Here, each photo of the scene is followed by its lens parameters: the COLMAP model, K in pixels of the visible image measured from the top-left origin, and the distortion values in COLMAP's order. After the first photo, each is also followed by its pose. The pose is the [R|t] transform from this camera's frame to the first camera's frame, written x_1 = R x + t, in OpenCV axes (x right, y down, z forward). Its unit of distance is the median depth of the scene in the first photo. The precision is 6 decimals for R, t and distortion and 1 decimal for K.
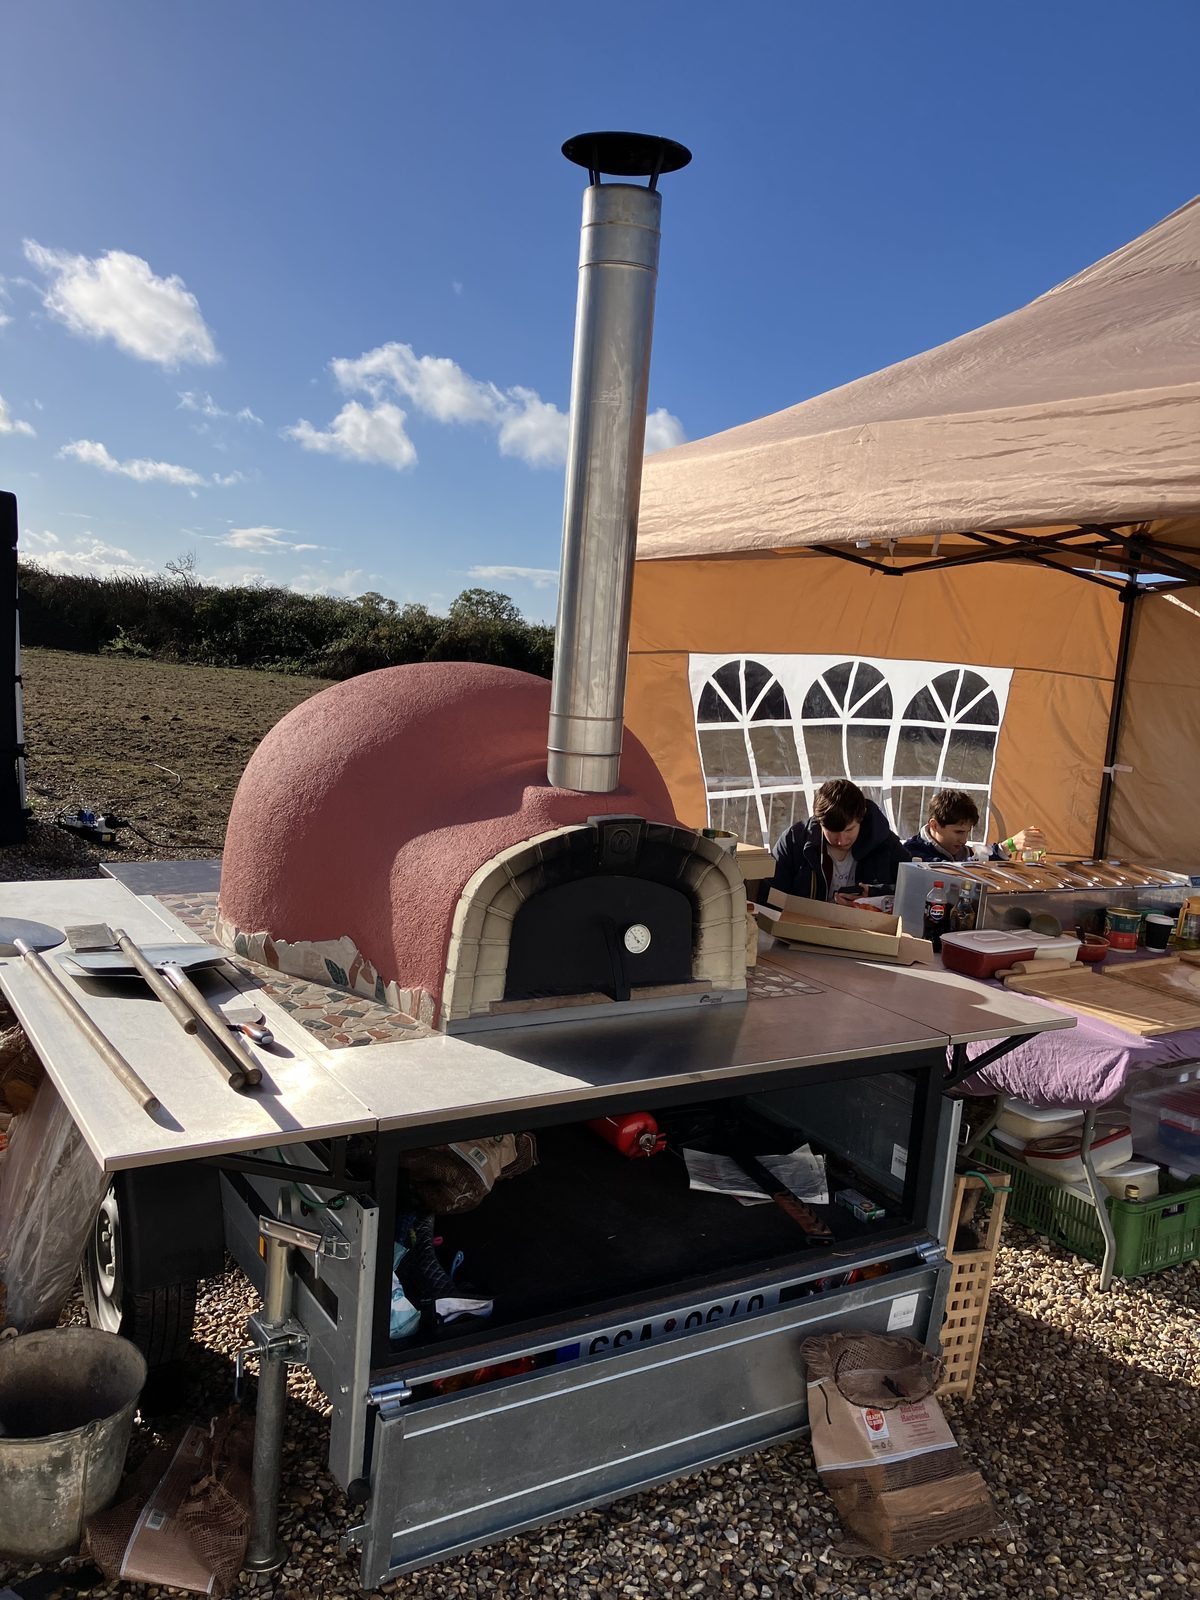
lens RADIAL K [[1317.8, 0, 596.2], [0, 1317.8, 765.7], [0, 0, 1]] dist [0.020410, -0.009850]
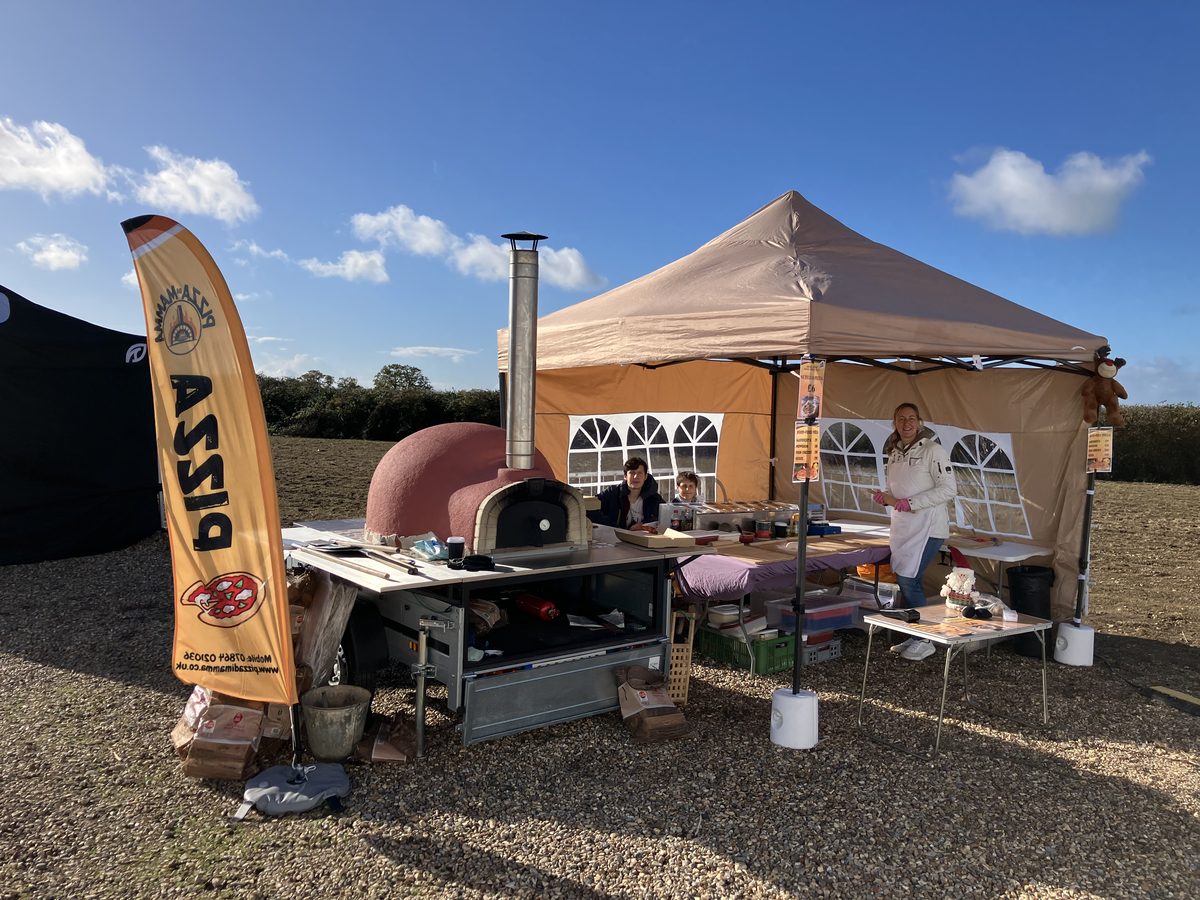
lens RADIAL K [[988.3, 0, 602.9], [0, 988.3, 406.6], [0, 0, 1]] dist [0.020410, -0.009850]
pose [[0.991881, -0.049681, 0.117064, -0.067724], [0.059248, 0.995056, -0.079711, 0.058177], [-0.112525, 0.086000, 0.989920, -0.922691]]
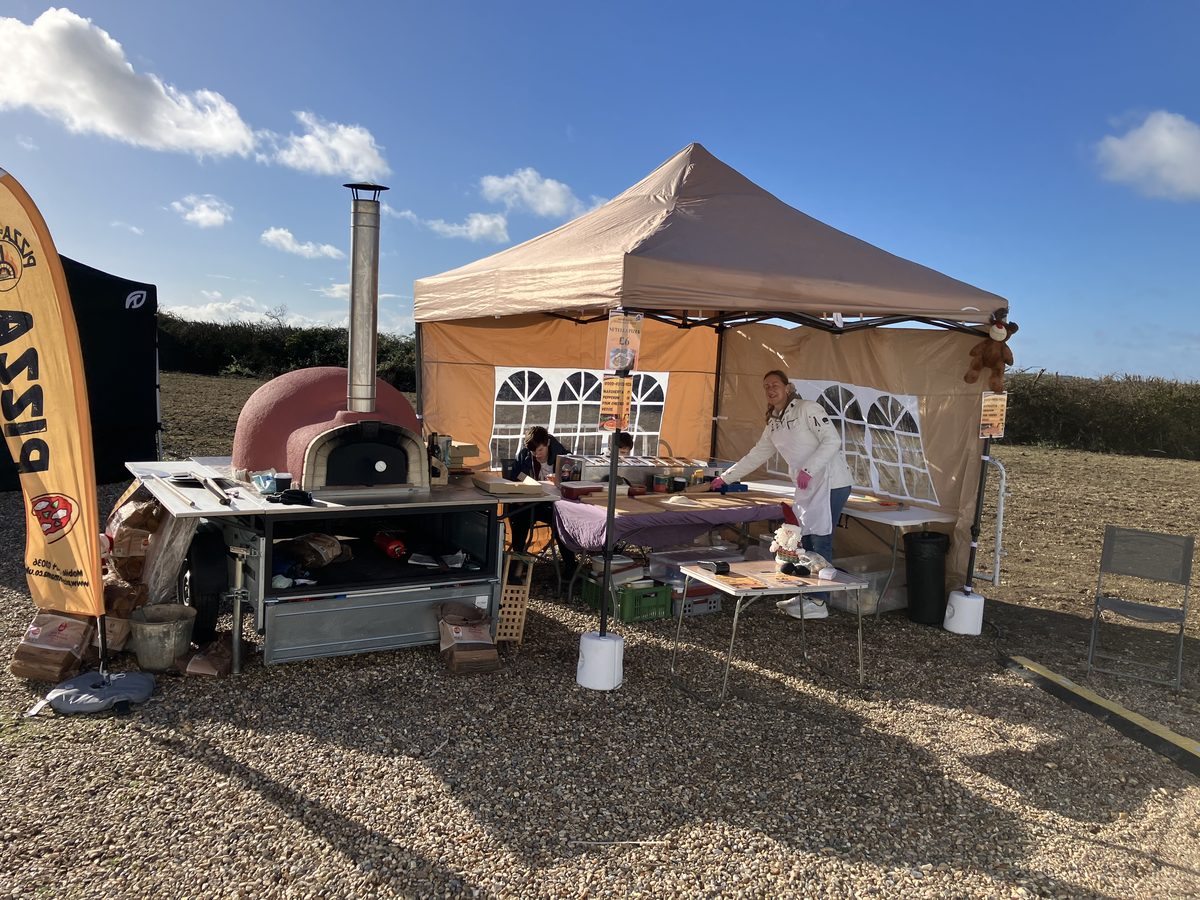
lens RADIAL K [[982.5, 0, 593.3], [0, 982.5, 415.4], [0, 0, 1]] dist [0.041485, -0.072164]
pose [[0.999762, -0.021734, -0.001686, 0.456144], [0.021656, 0.999061, -0.037534, 0.108092], [0.002500, 0.037489, 0.999294, -0.988945]]
